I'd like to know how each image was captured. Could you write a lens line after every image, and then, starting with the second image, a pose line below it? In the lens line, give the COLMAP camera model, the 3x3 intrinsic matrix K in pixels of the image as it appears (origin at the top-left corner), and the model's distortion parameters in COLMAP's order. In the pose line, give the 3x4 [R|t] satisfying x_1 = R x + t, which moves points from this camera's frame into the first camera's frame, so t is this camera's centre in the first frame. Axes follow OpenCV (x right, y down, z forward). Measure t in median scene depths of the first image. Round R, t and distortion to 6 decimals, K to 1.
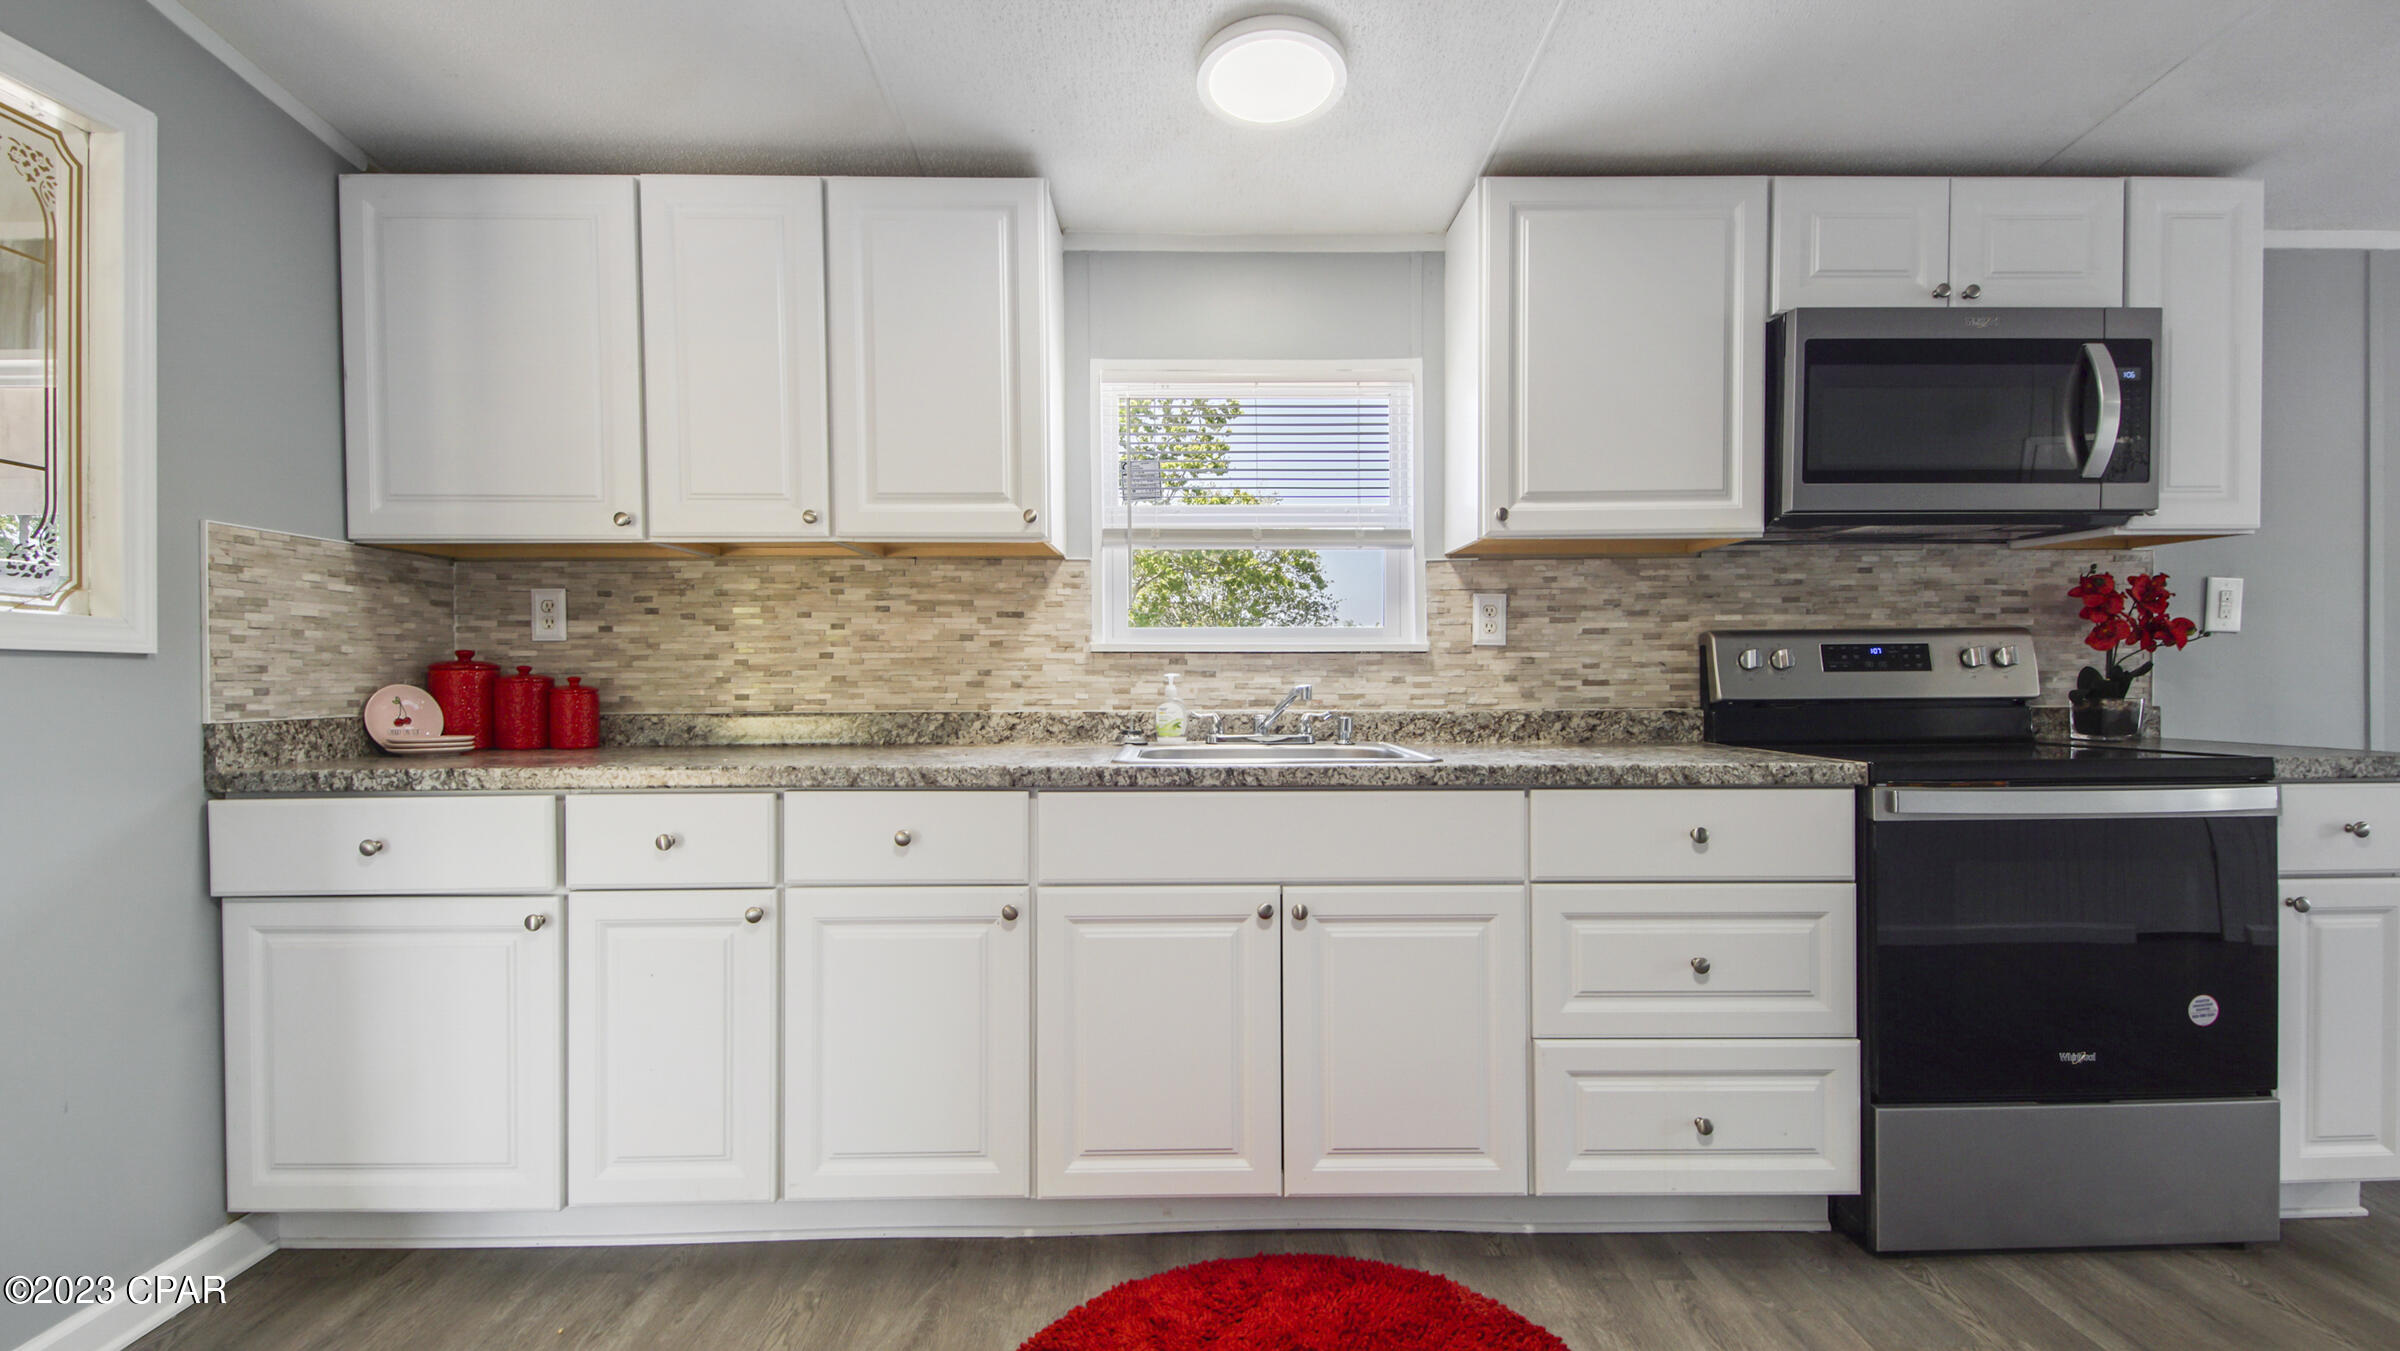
lens RADIAL K [[1059.8, 0, 1184.9], [0, 1059.8, 693.3], [0, 0, 1]] dist [0.012602, -0.000621]
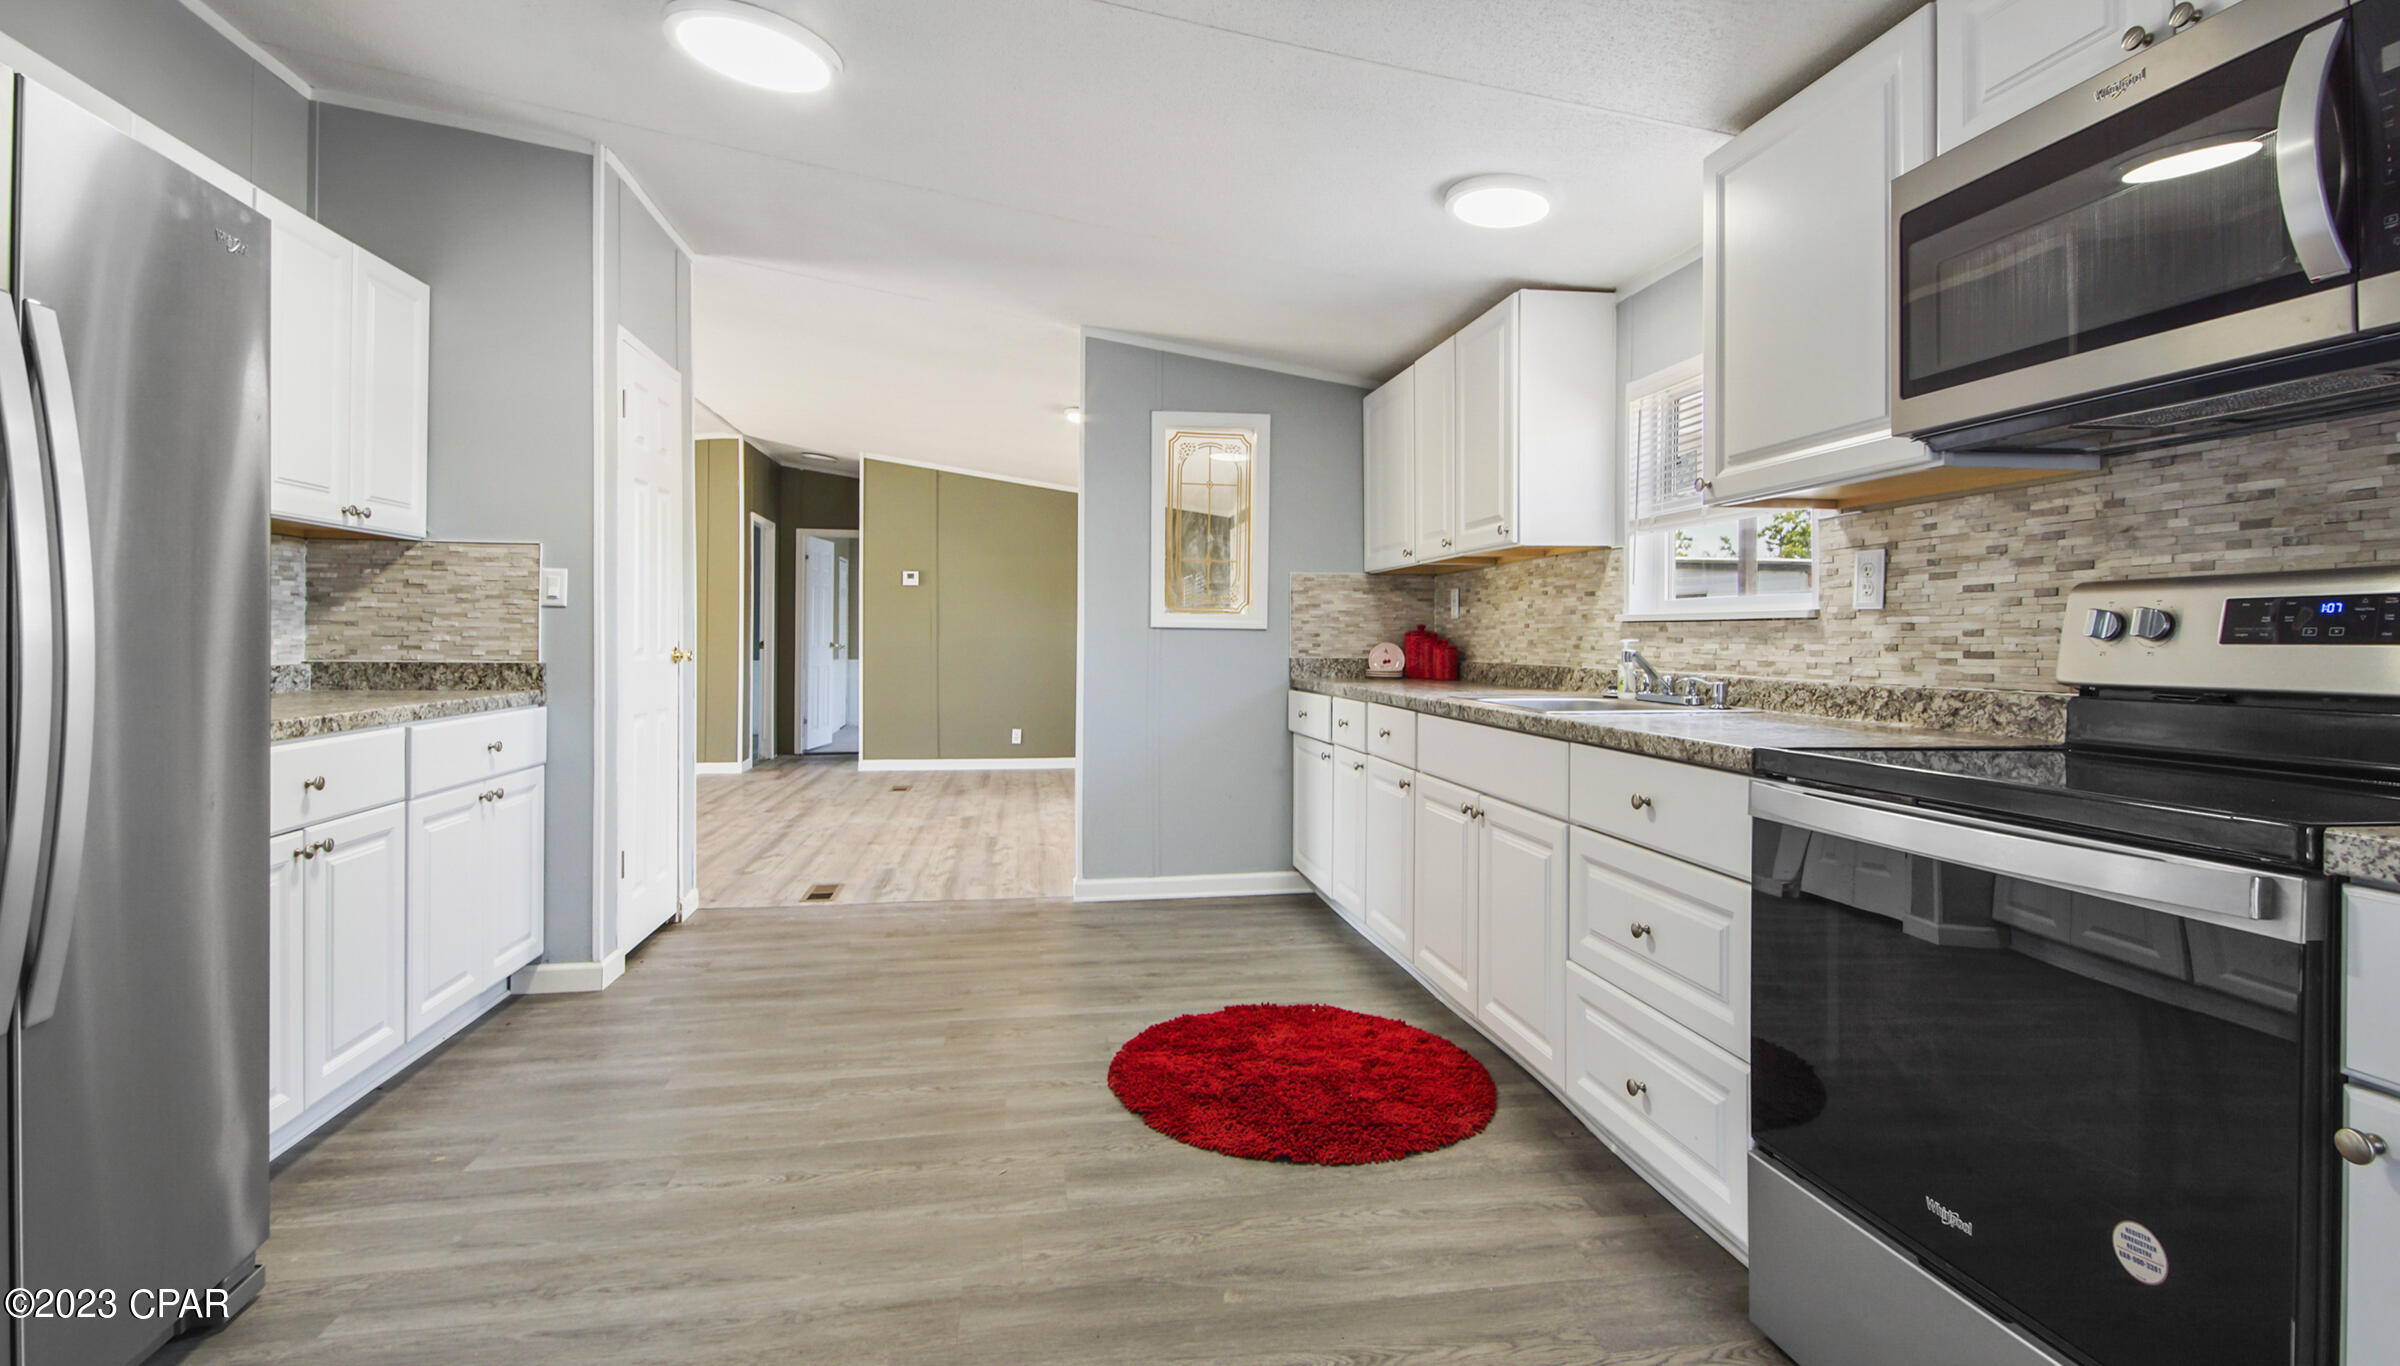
lens RADIAL K [[1075.3, 0, 1197.0], [0, 1075.3, 640.2], [0, 0, 1]] dist [-0.000453, -0.000173]
pose [[0.156736, 0.006902, -0.987616, 1.079515], [-0.020643, 0.999780, 0.003711, -0.011935], [0.987425, 0.019806, 0.156844, 0.316726]]
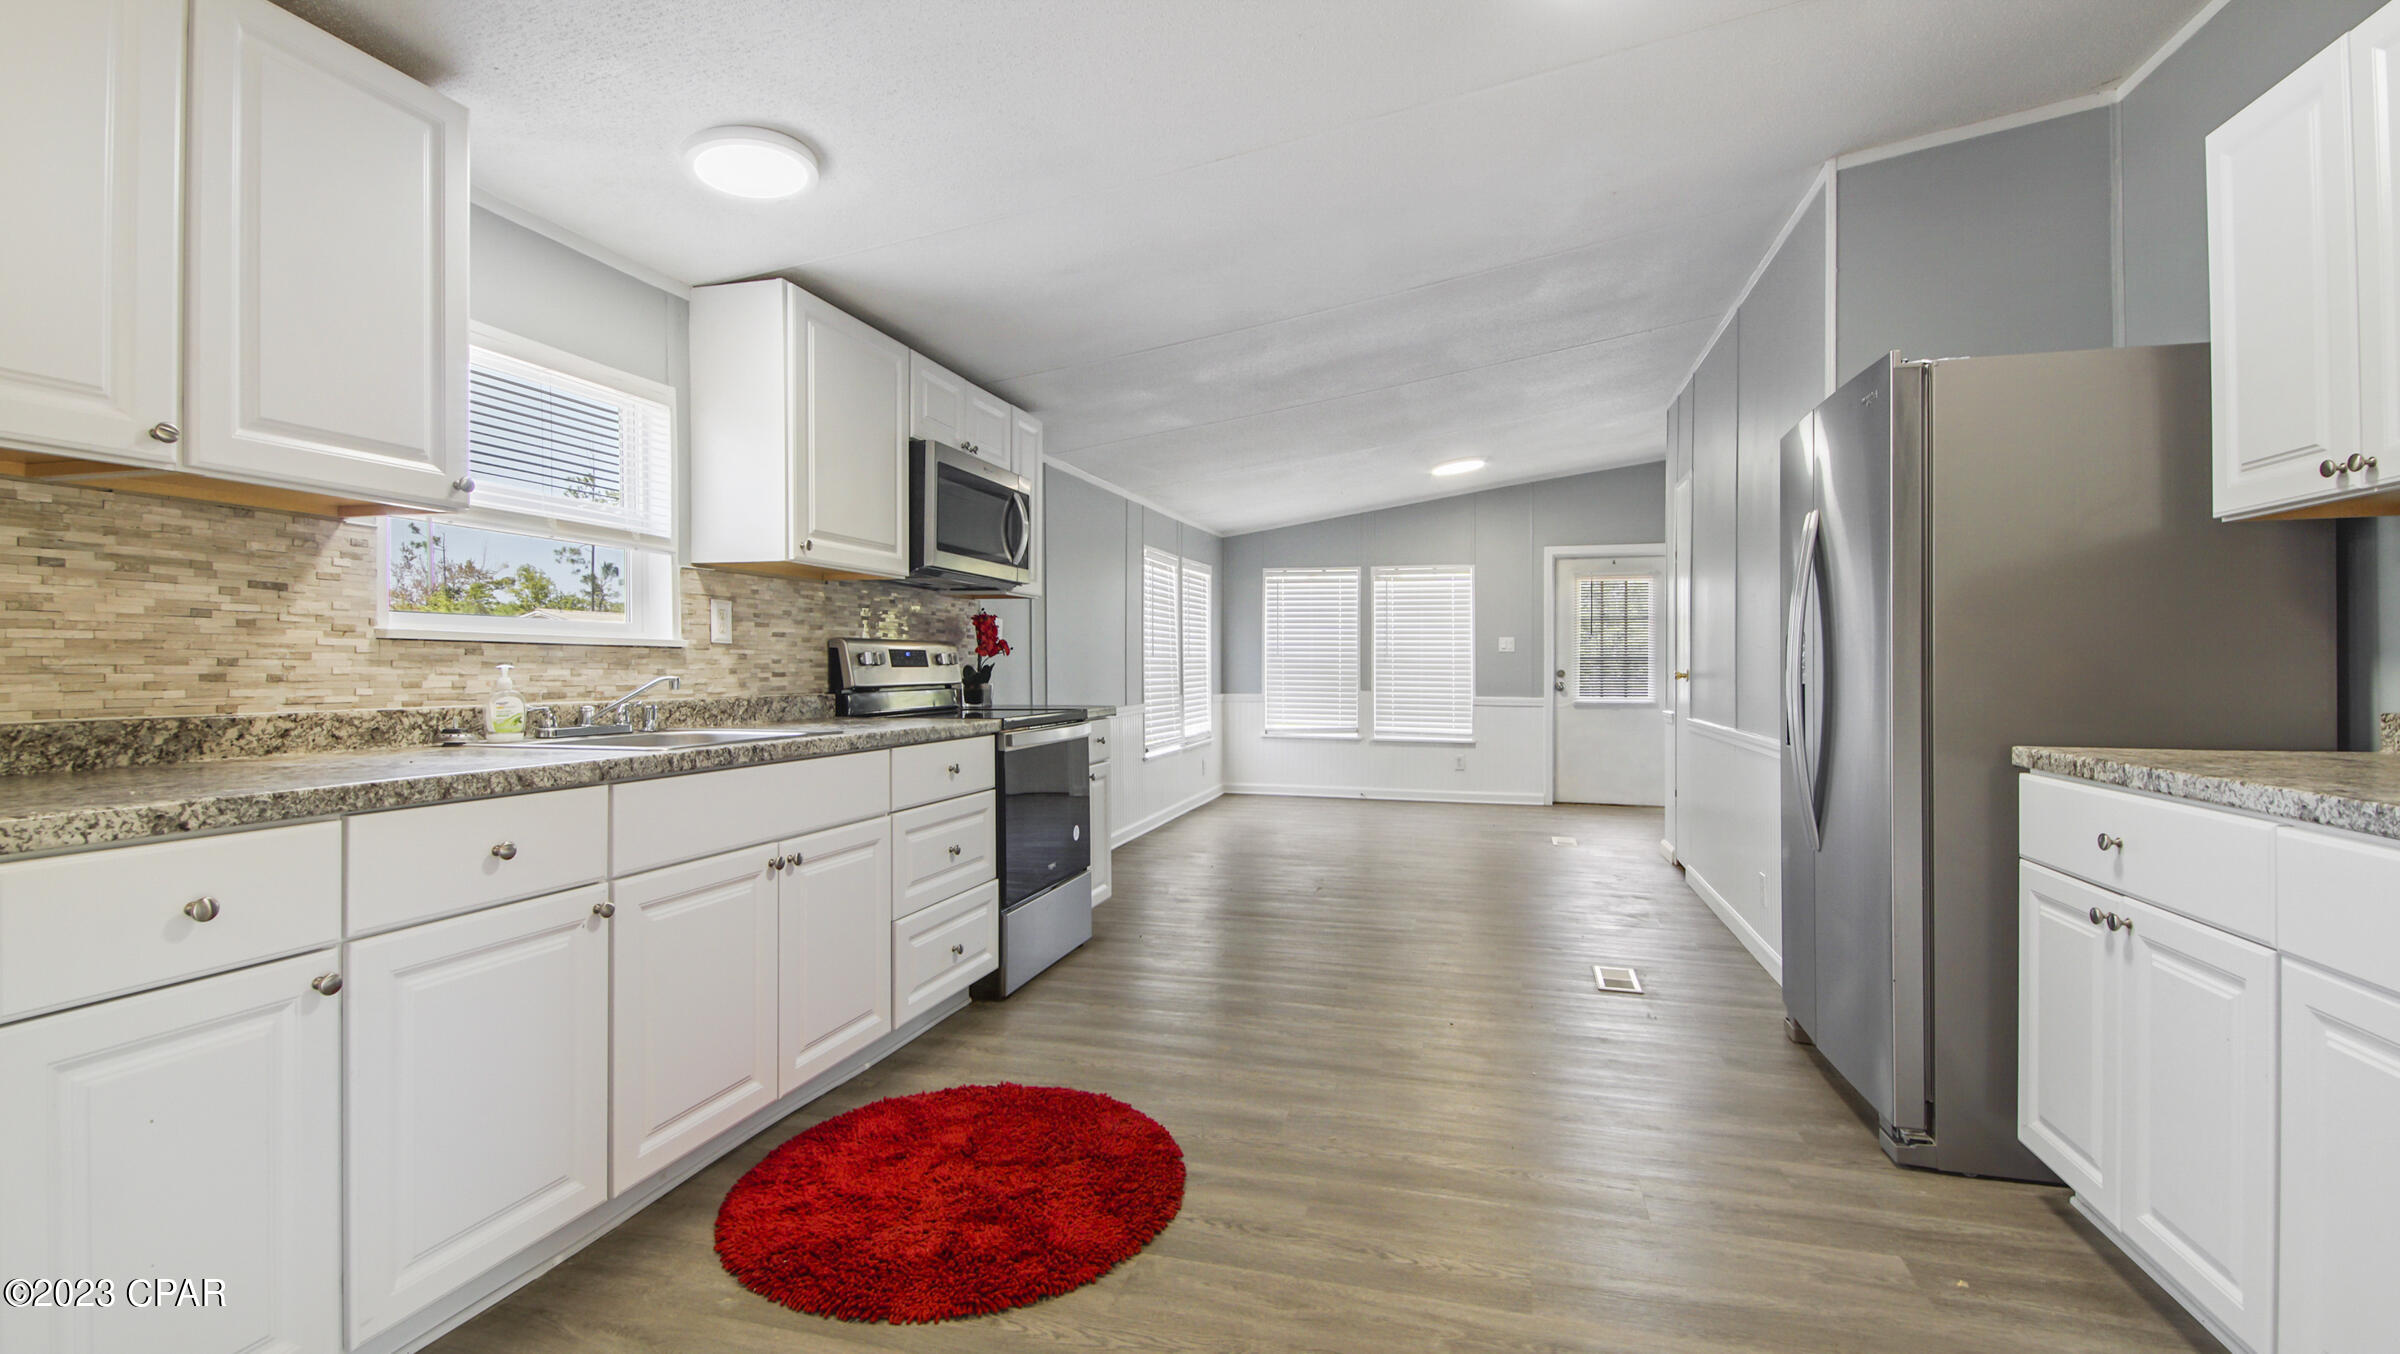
lens RADIAL K [[1062.0, 0, 1212.7], [0, 1062.0, 672.3], [0, 0, 1]] dist [-0.000395, -0.000469]
pose [[0.266240, 0.000717, 0.963907, -0.721550], [0.013893, 0.999893, -0.004581, 0.000507], [-0.963807, 0.014611, 0.266201, 0.149760]]
